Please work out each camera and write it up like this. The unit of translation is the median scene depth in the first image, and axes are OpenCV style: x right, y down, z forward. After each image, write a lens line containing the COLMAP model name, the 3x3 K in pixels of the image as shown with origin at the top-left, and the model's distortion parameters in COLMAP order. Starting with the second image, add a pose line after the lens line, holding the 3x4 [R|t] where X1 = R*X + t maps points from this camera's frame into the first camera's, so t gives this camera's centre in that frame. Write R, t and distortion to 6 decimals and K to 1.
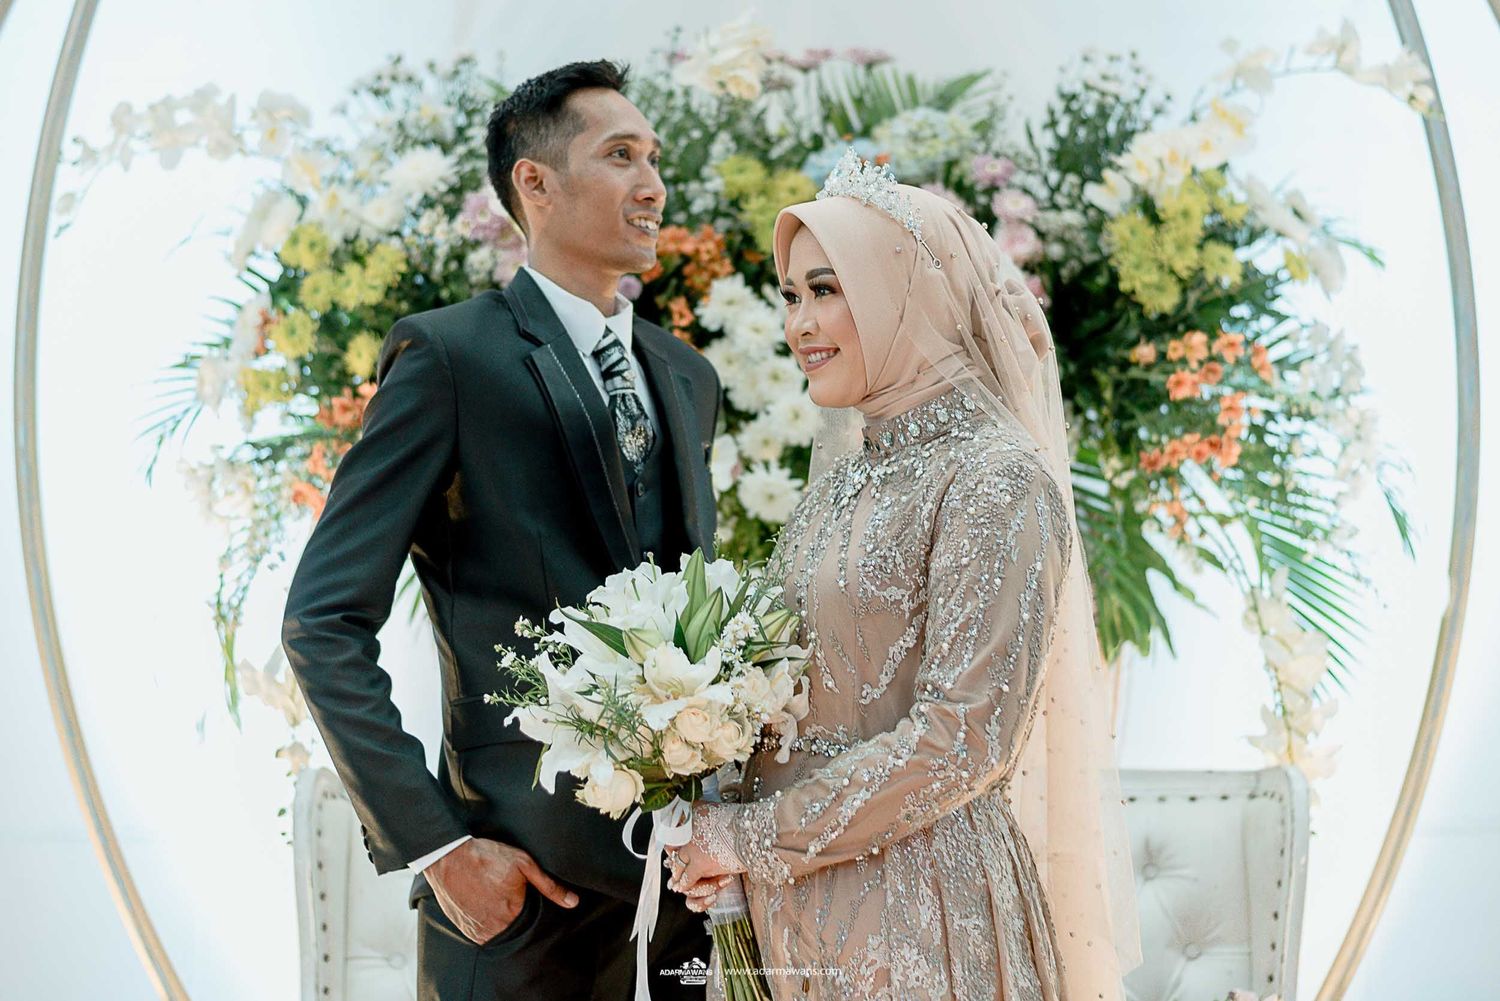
lens RADIAL K [[2993.5, 0, 781.5], [0, 2993.5, 297.6], [0, 0, 1]] dist [0.017874, -0.257029]
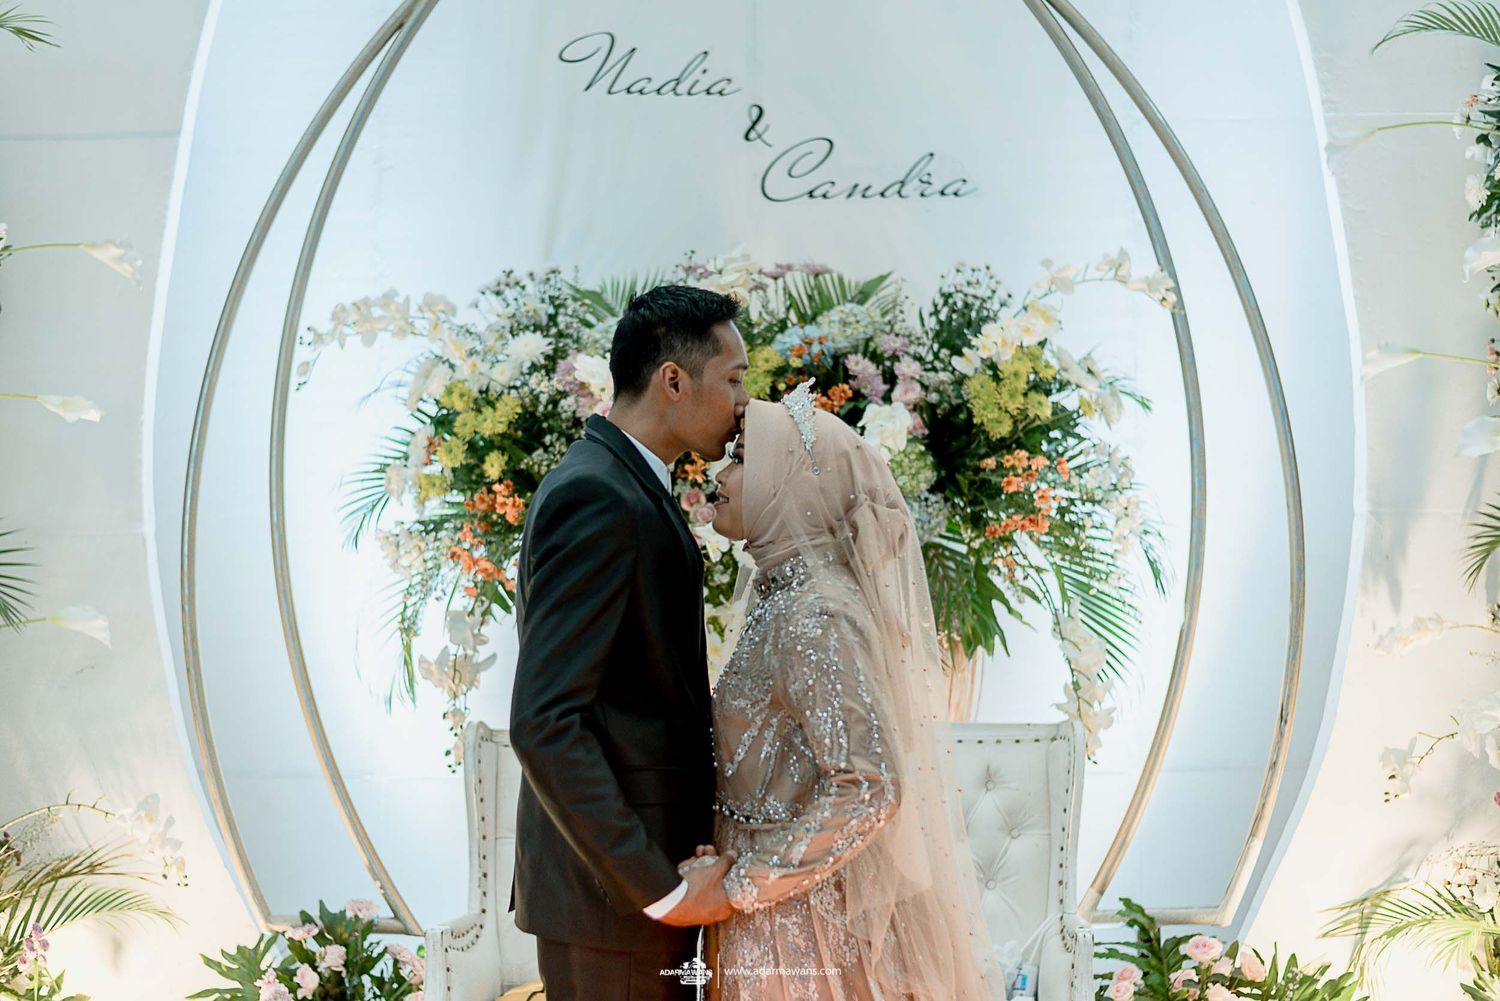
lens RADIAL K [[2536.0, 0, 742.6], [0, 2536.0, 510.8], [0, 0, 1]] dist [-0.004562, 0.097944]
pose [[0.999976, -0.002099, -0.006533, -0.000192], [0.002427, 0.998716, 0.050602, -0.023646], [0.006419, -0.050616, 0.998698, -0.330243]]
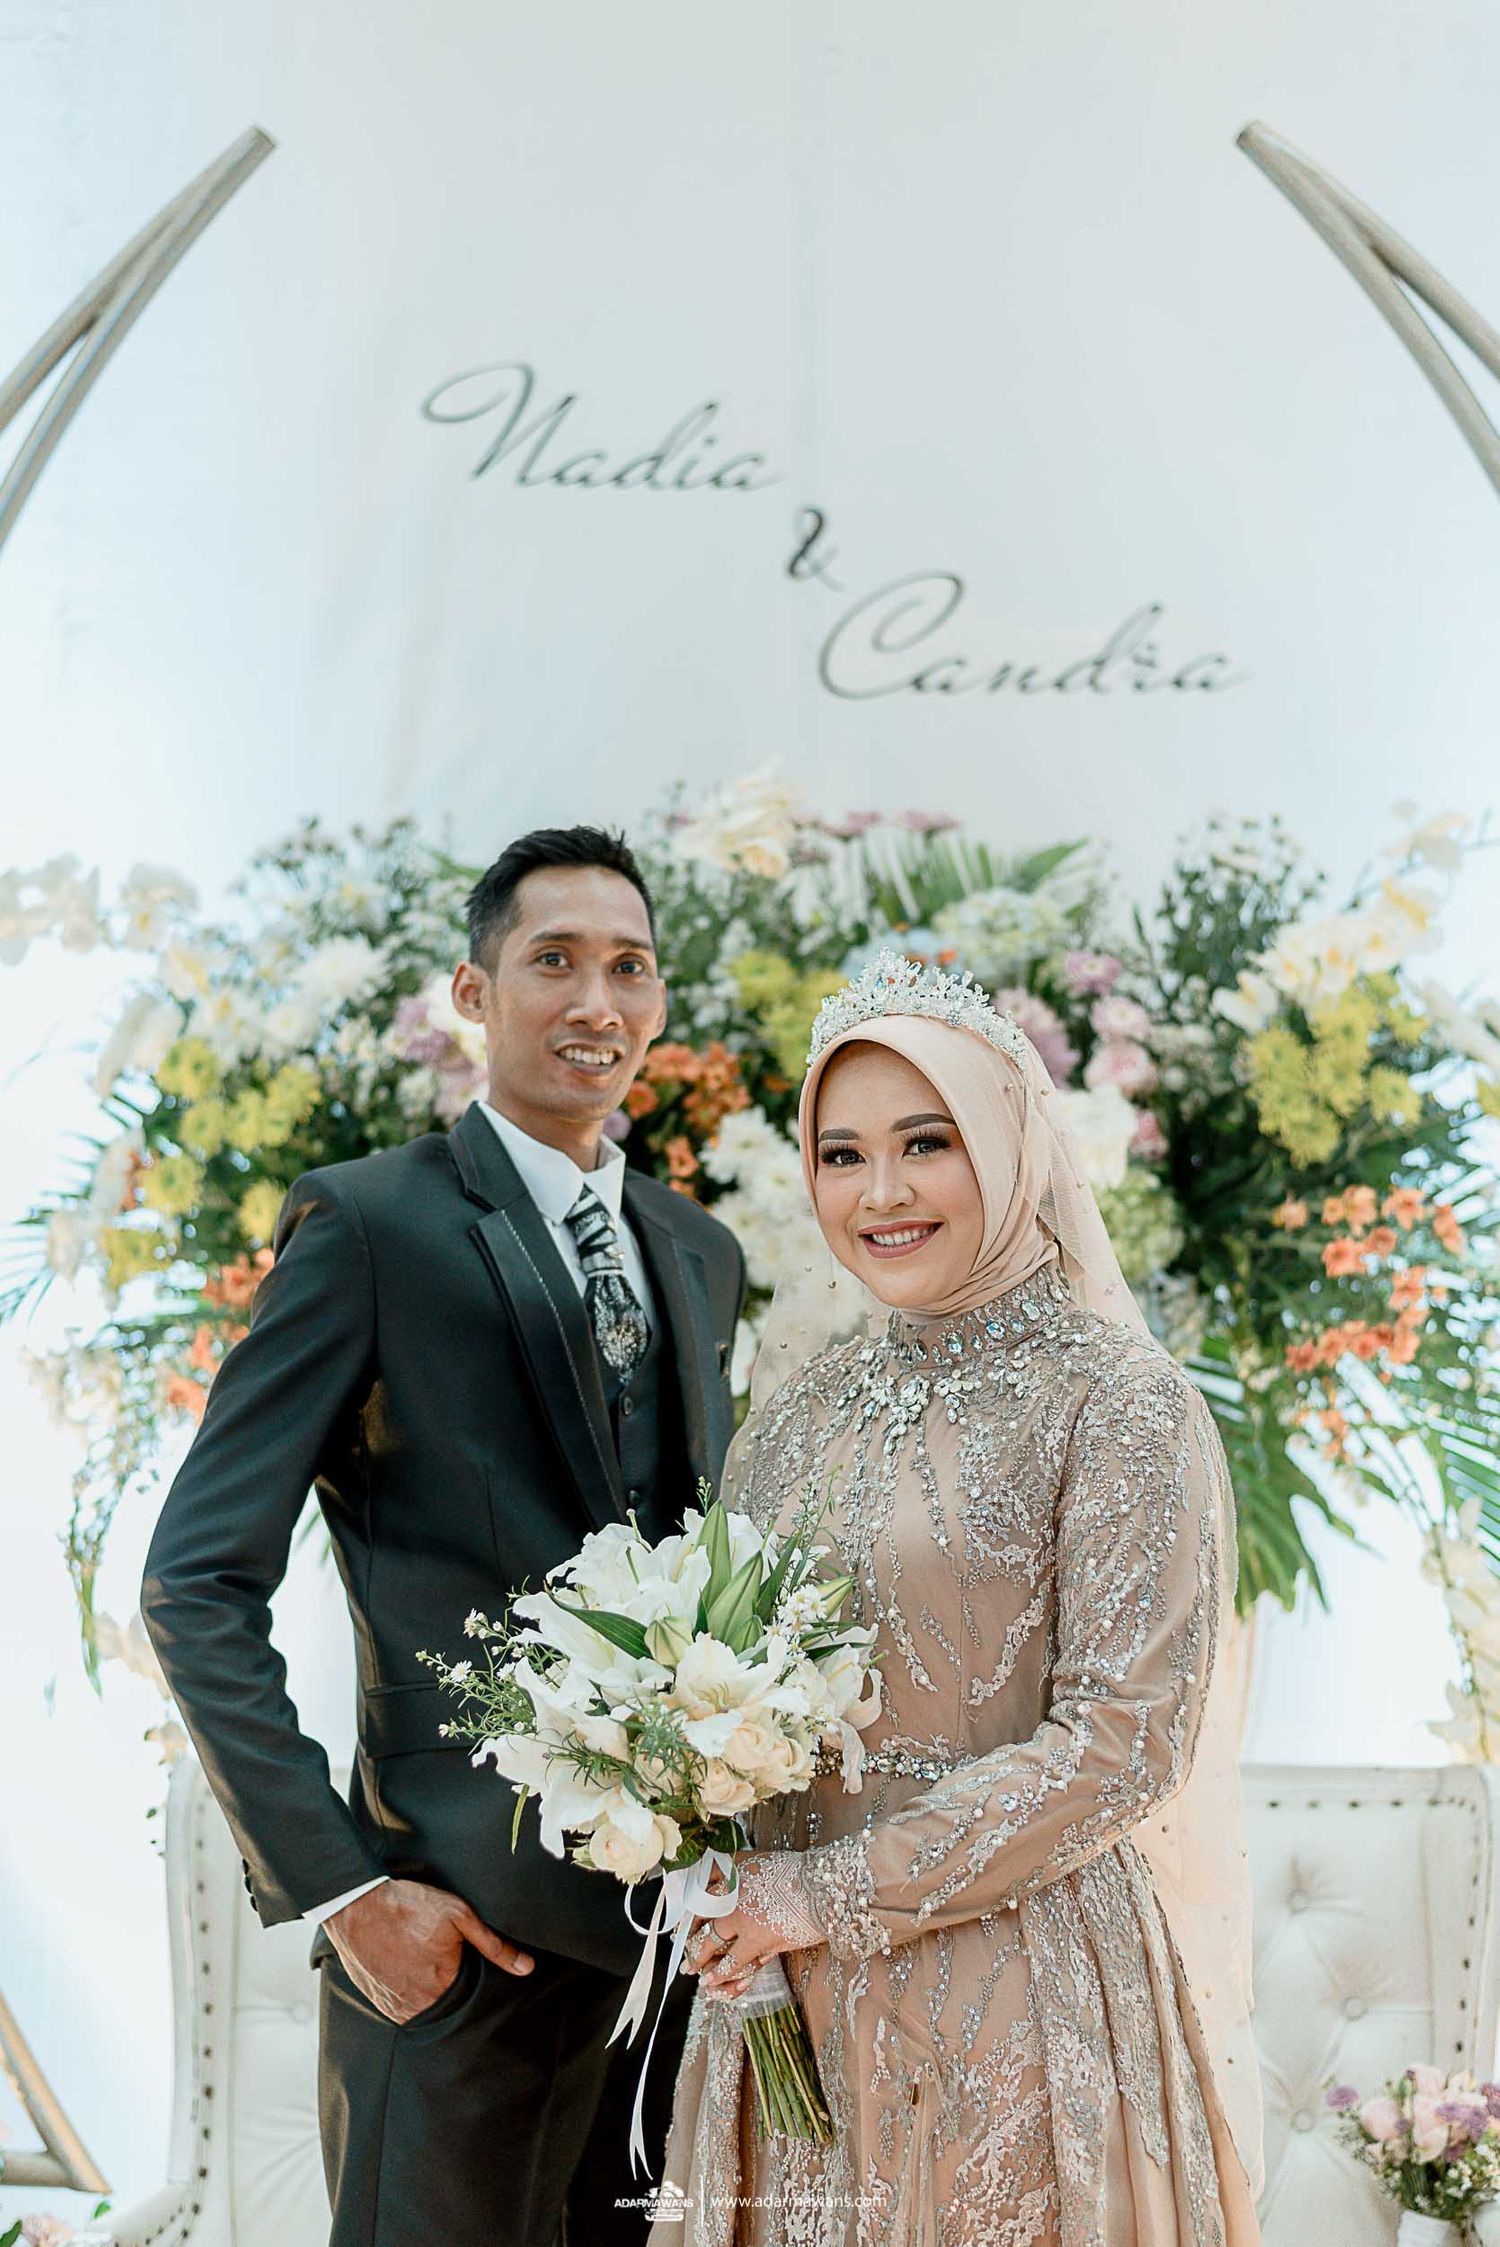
lens RADIAL K [[3616.7, 0, 778.4], [0, 3616.7, 1118.0], [0, 0, 1]] dist [0.031252, 0.024245]
pose [[0.999955, 0.004771, -0.008196, -0.001417], [-0.004760, 0.999988, 0.001385, -0.006301], [0.008203, -0.001346, 0.999965, 0.080515]]
